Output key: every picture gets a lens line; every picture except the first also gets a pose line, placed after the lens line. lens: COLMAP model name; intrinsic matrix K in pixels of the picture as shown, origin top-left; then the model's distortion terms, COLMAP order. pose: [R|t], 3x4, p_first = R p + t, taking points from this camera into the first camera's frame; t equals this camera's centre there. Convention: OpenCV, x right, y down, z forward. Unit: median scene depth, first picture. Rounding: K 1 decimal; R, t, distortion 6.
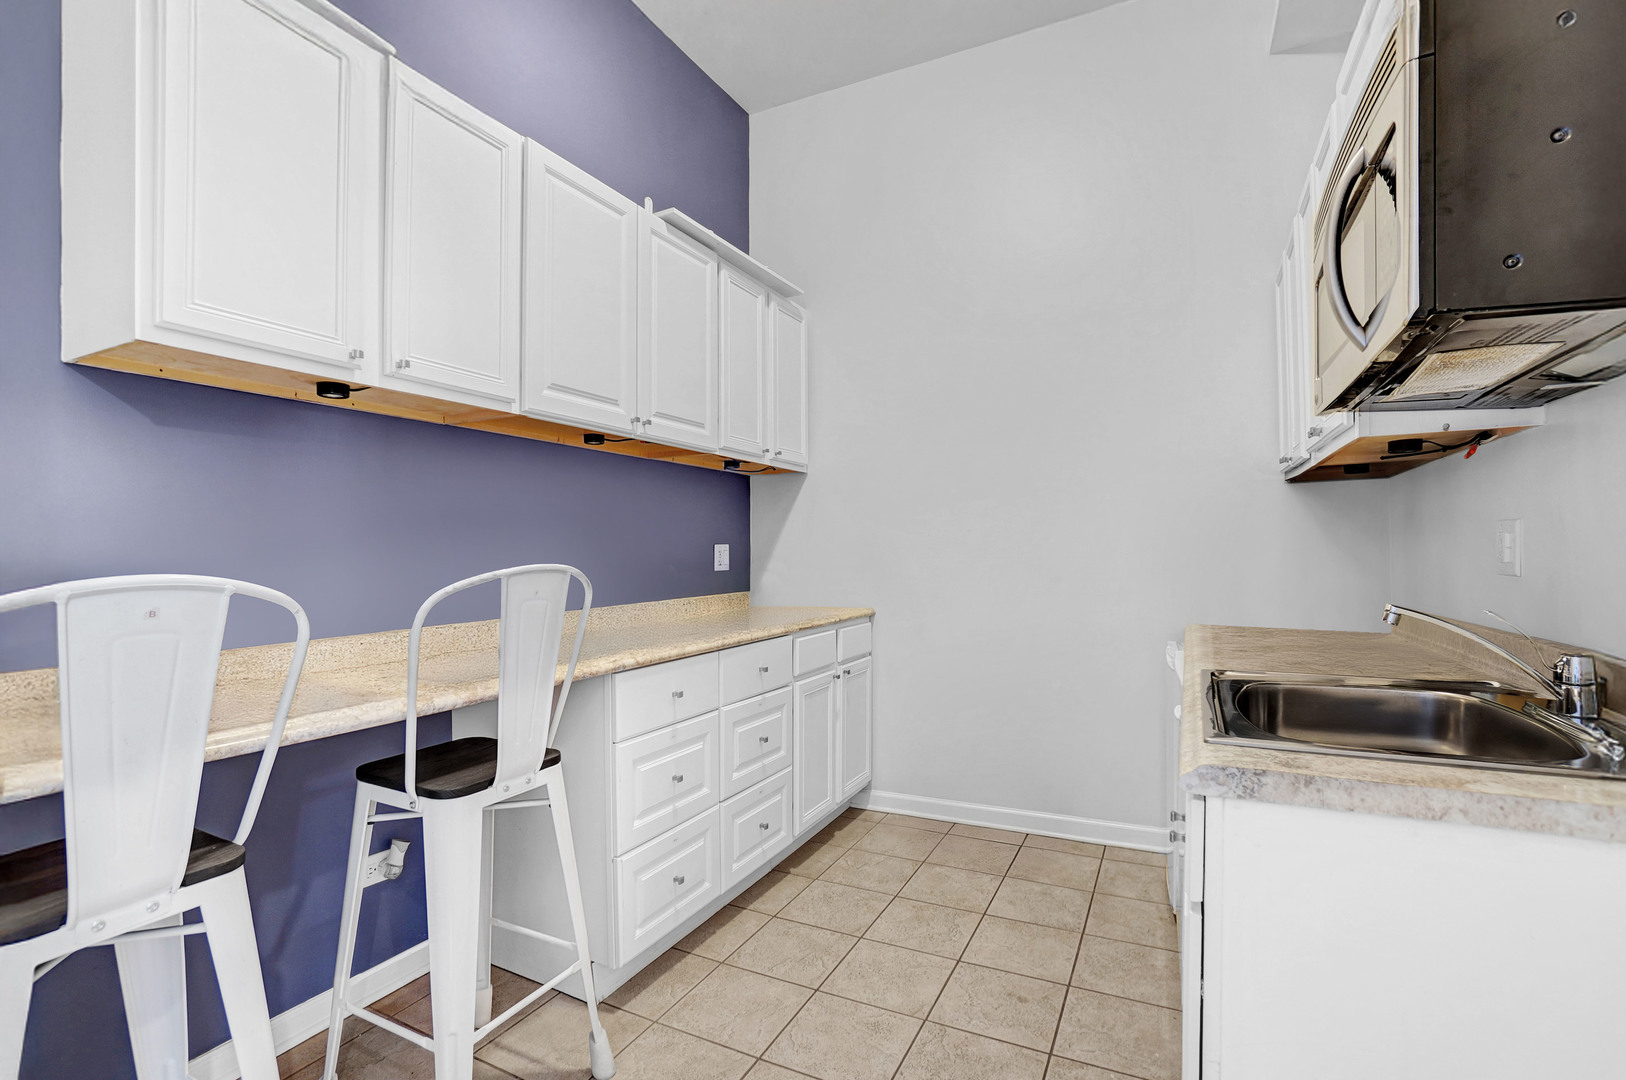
lens RADIAL K [[739.1, 0, 813.0], [0, 739.1, 540.0], [0, 0, 1]] dist [-0.062180, 0.023982]
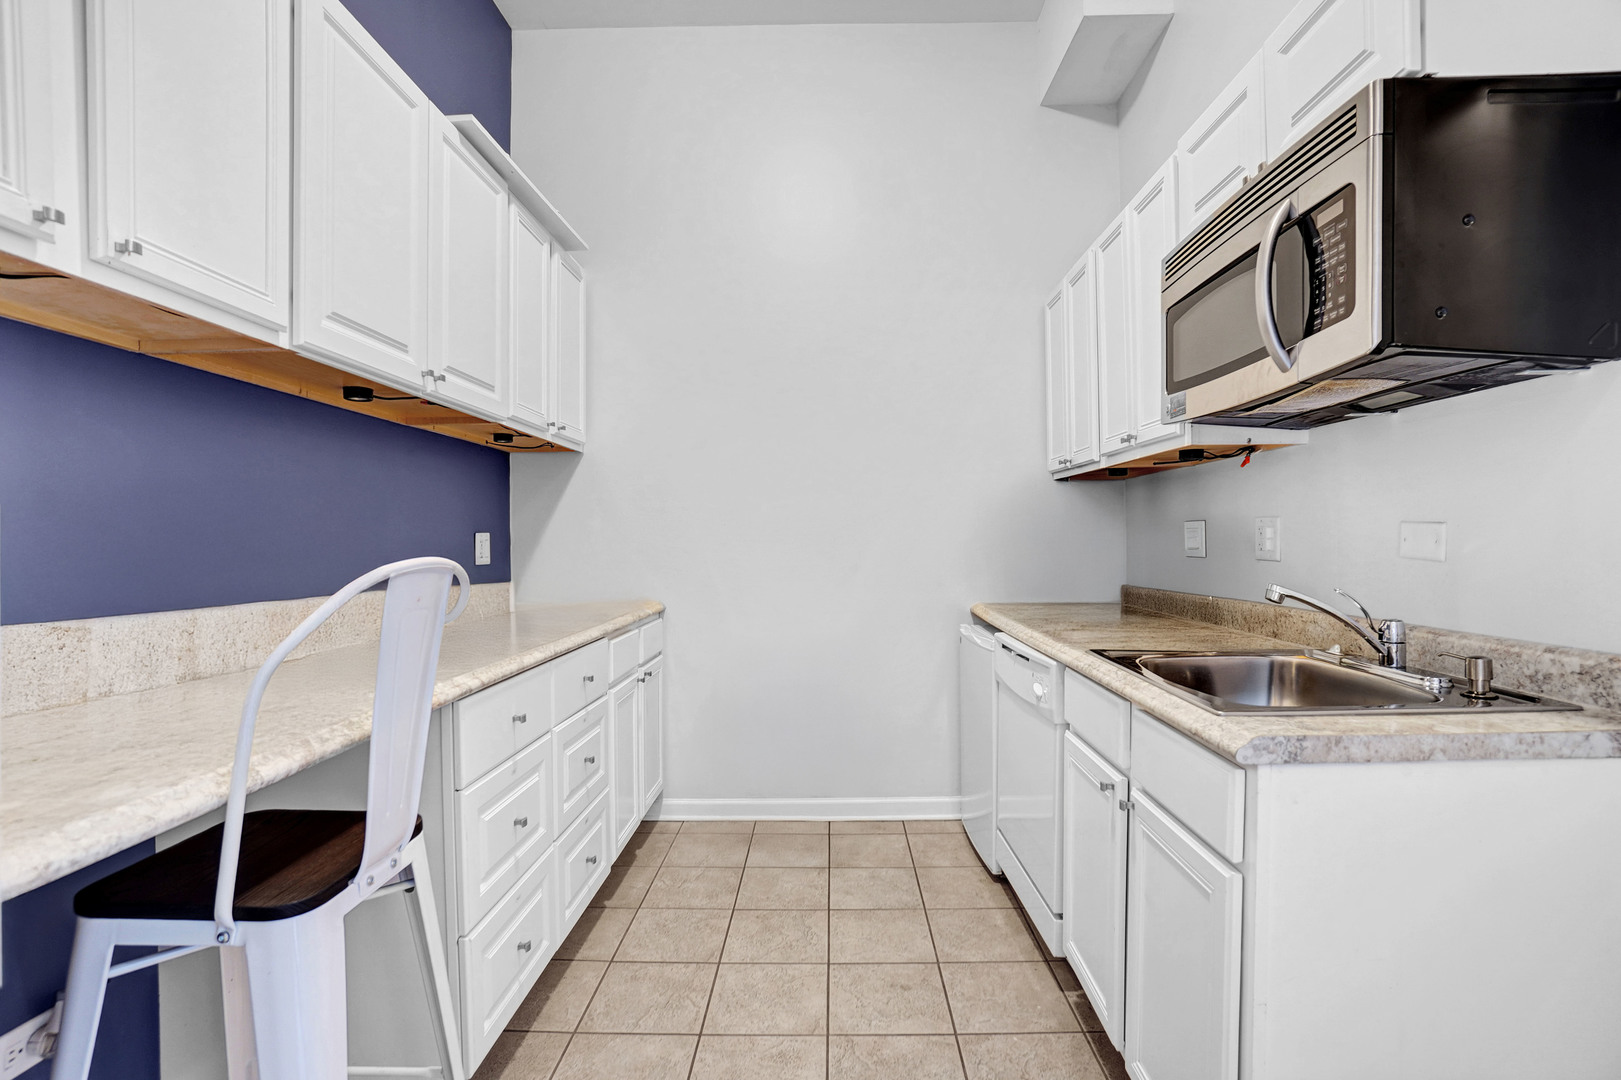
lens RADIAL K [[740.4, 0, 810.5], [0, 740.4, 540.0], [0, 0, 1]] dist [-0.064267, 0.023344]
pose [[0.901235, 0.001073, 0.433330, -0.228624], [-0.006867, 0.999907, 0.011806, 0.002478], [-0.433276, -0.013615, 0.901158, 0.134346]]
